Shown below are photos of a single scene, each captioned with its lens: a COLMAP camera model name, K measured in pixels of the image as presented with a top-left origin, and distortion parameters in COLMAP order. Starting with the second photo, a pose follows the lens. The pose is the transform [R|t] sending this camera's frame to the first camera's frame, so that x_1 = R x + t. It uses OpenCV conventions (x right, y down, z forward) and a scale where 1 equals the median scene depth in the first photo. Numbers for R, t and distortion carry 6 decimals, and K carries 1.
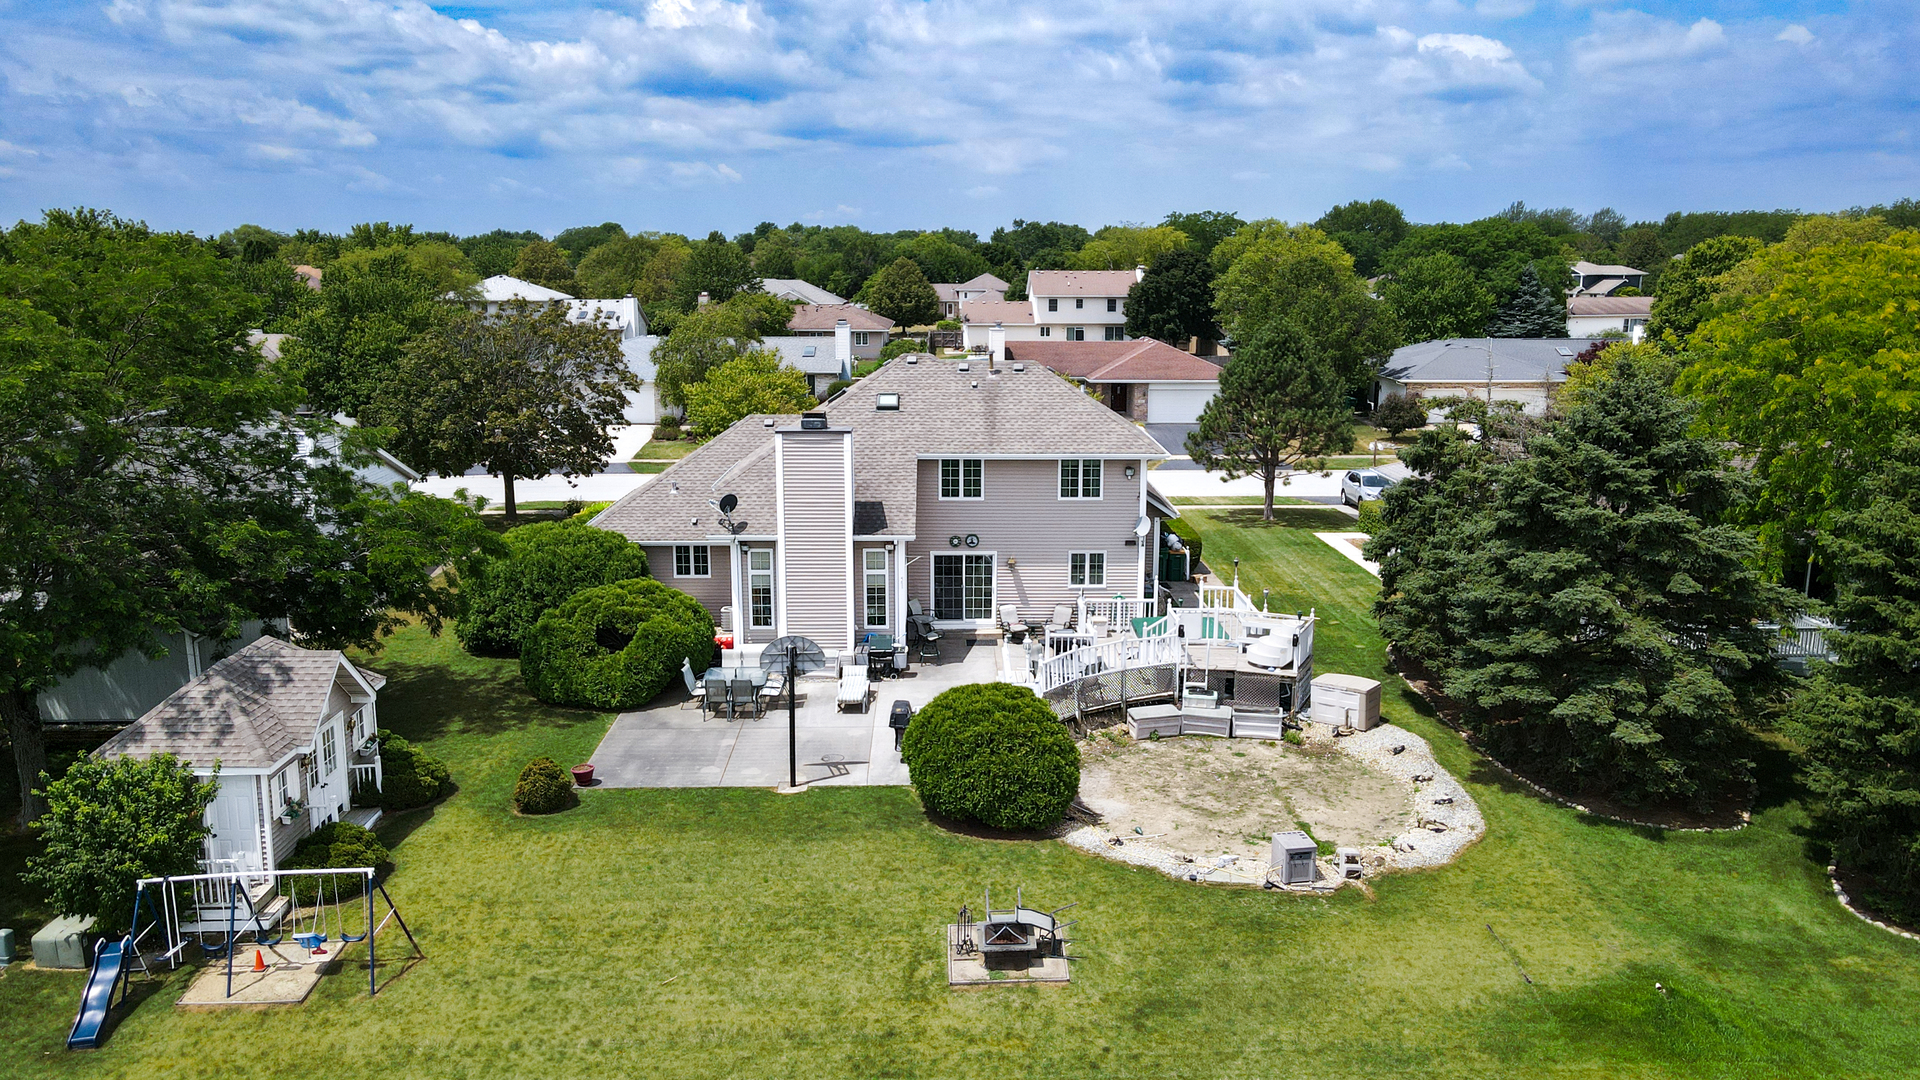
lens RADIAL K [[1394.5, 0, 993.3], [0, 1394.5, 510.8], [0, 0, 1]] dist [0.011203, 0.037961]
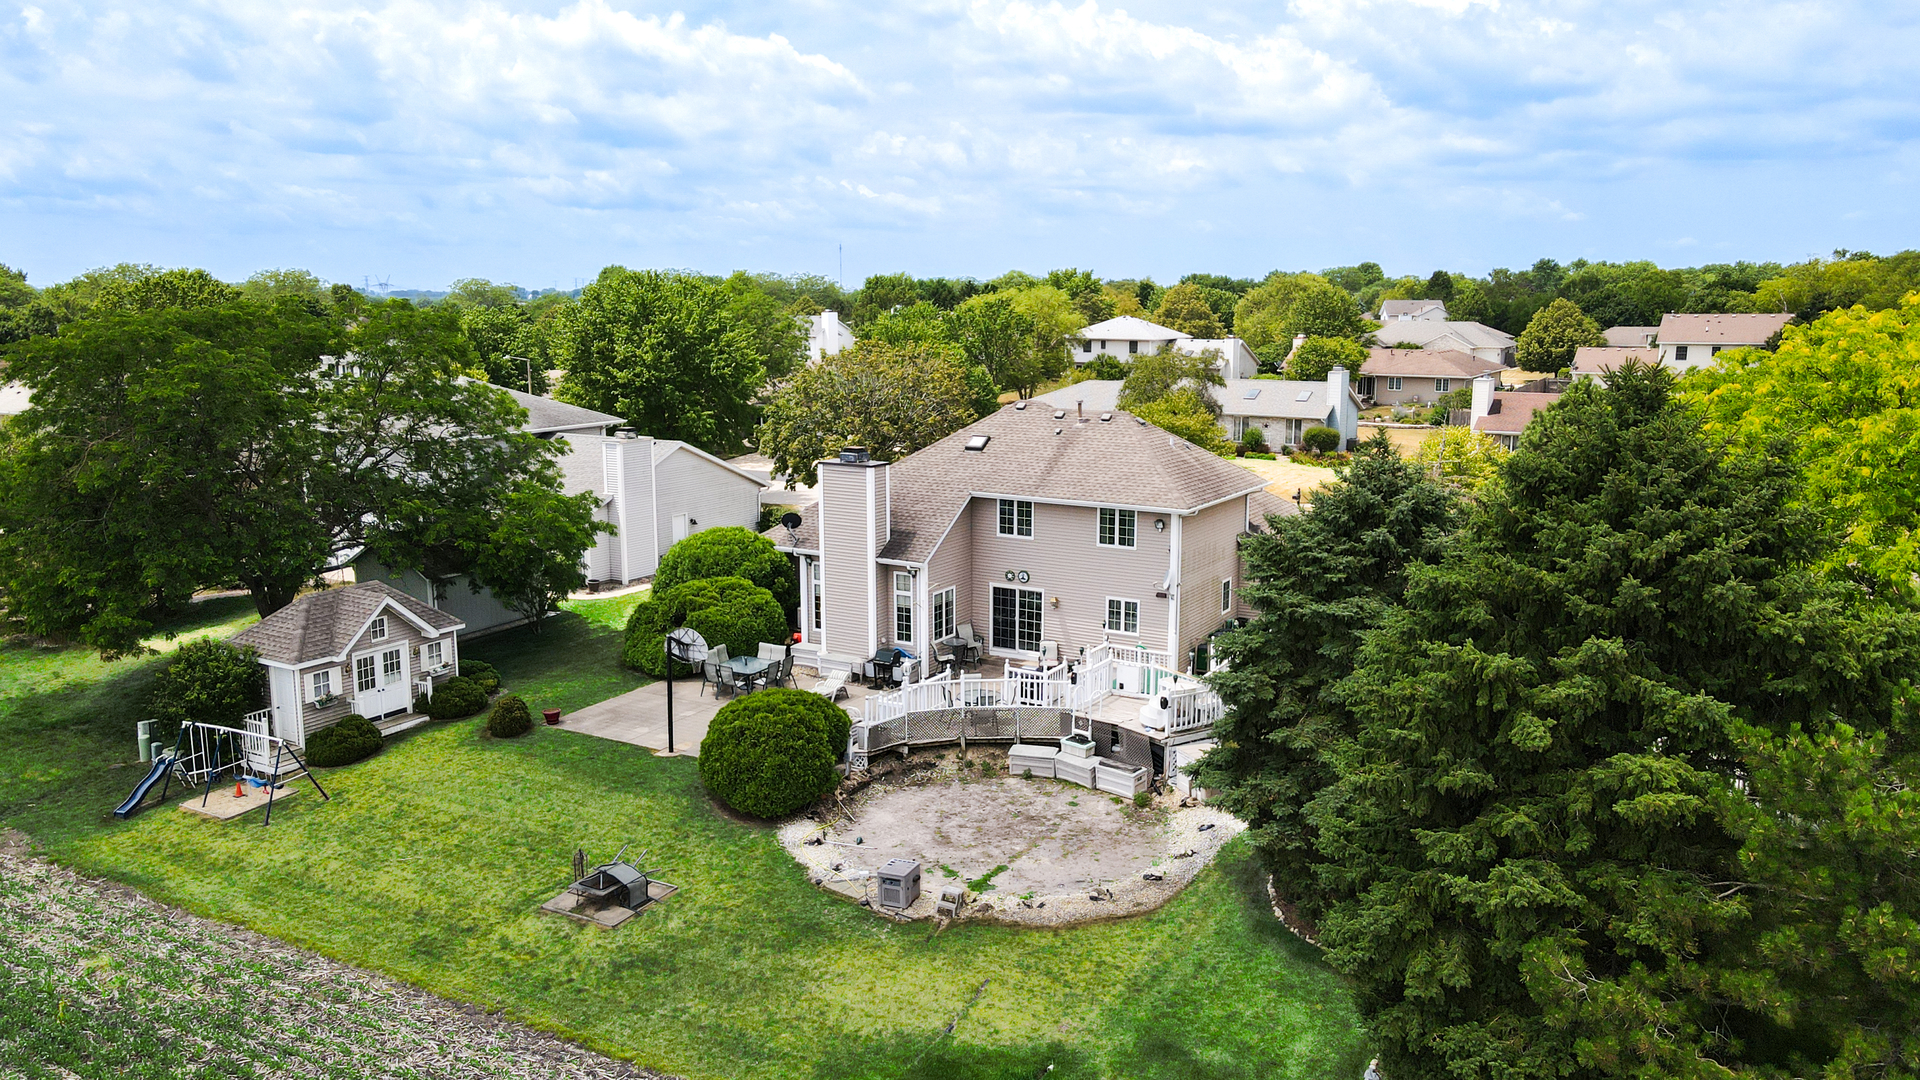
lens RADIAL K [[1394.5, 0, 979.6], [0, 1394.5, 519.4], [0, 0, 1]] dist [0.011203, 0.037961]
pose [[0.854637, 0.081857, -0.512733, 0.587889], [-0.092481, 0.995703, 0.004813, -0.028676], [0.510923, 0.043305, 0.858535, 0.078755]]
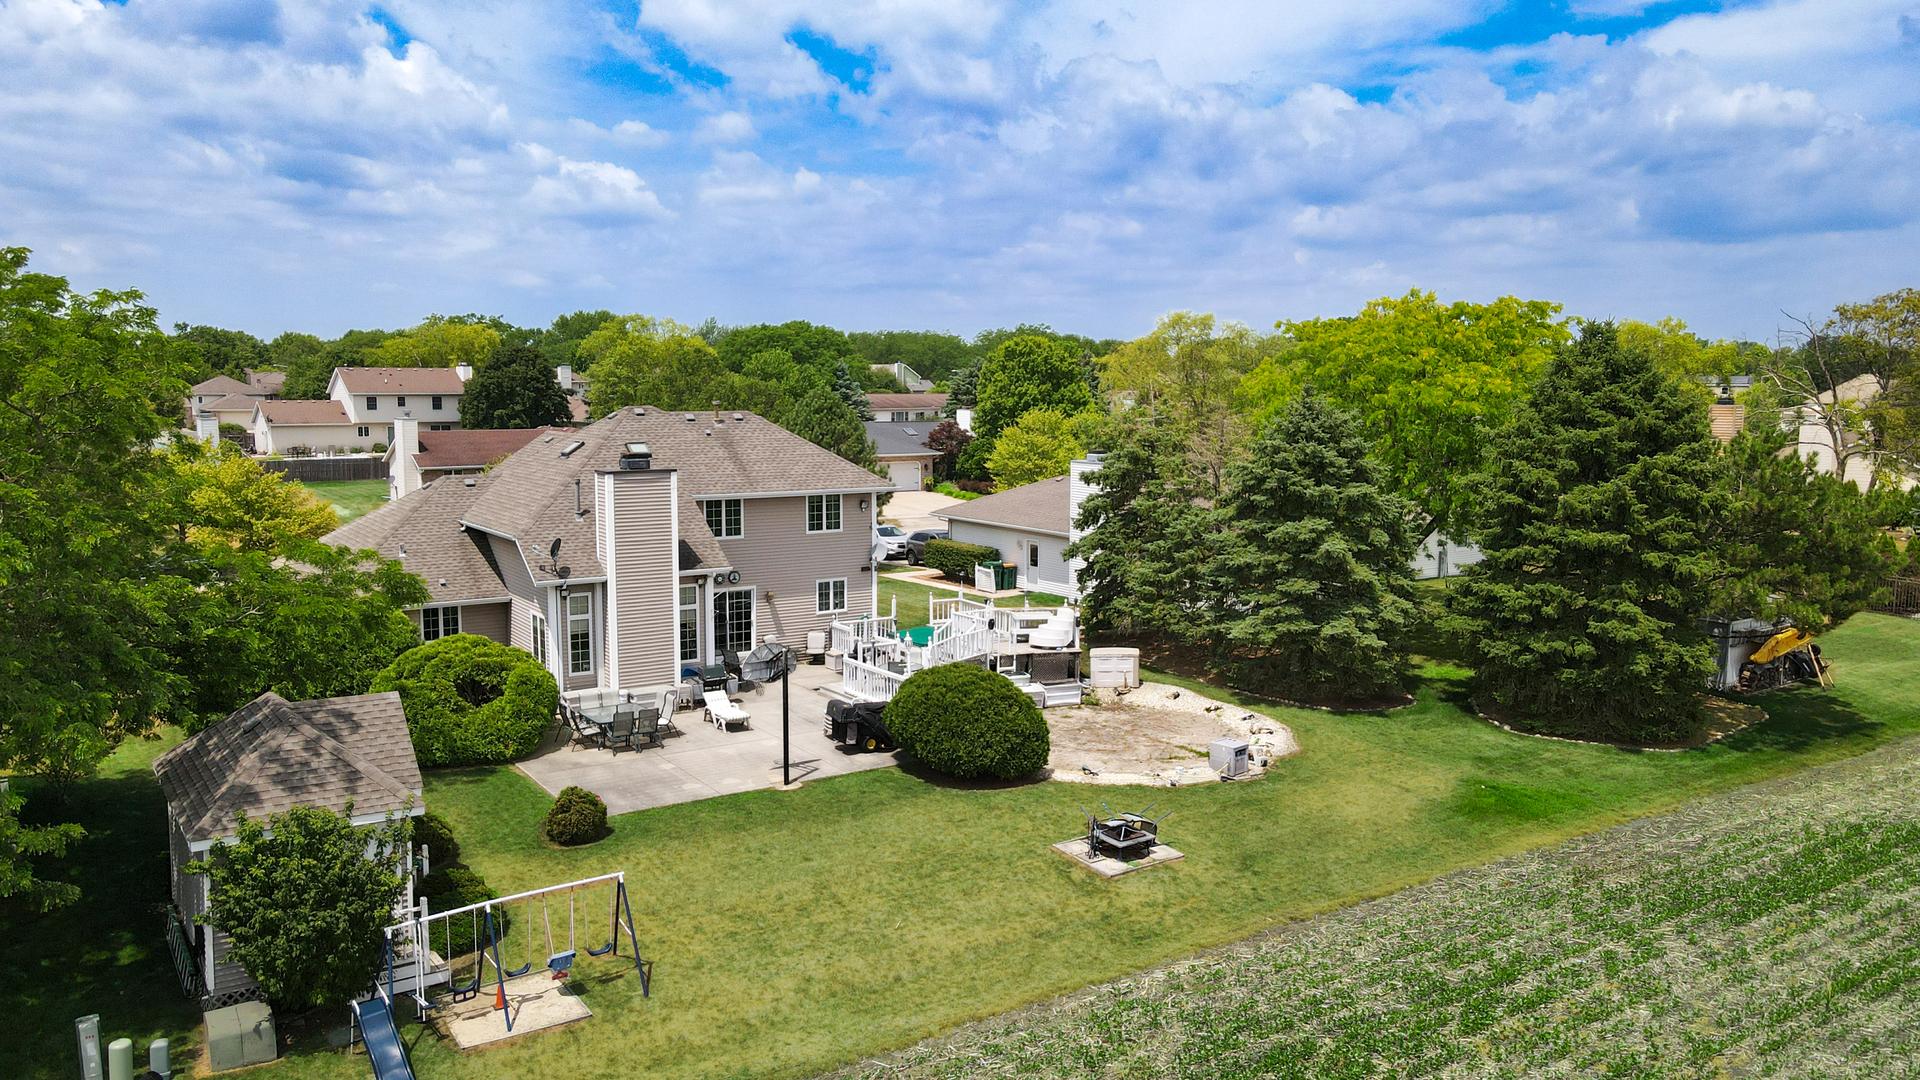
lens RADIAL K [[1394.5, 0, 971.5], [0, 1394.5, 551.4], [0, 0, 1]] dist [0.011203, 0.037961]
pose [[0.844610, -0.066568, 0.531228, -0.488780], [0.094624, 0.995180, -0.025737, 0.053295], [-0.526955, 0.072005, 0.846838, 0.020091]]
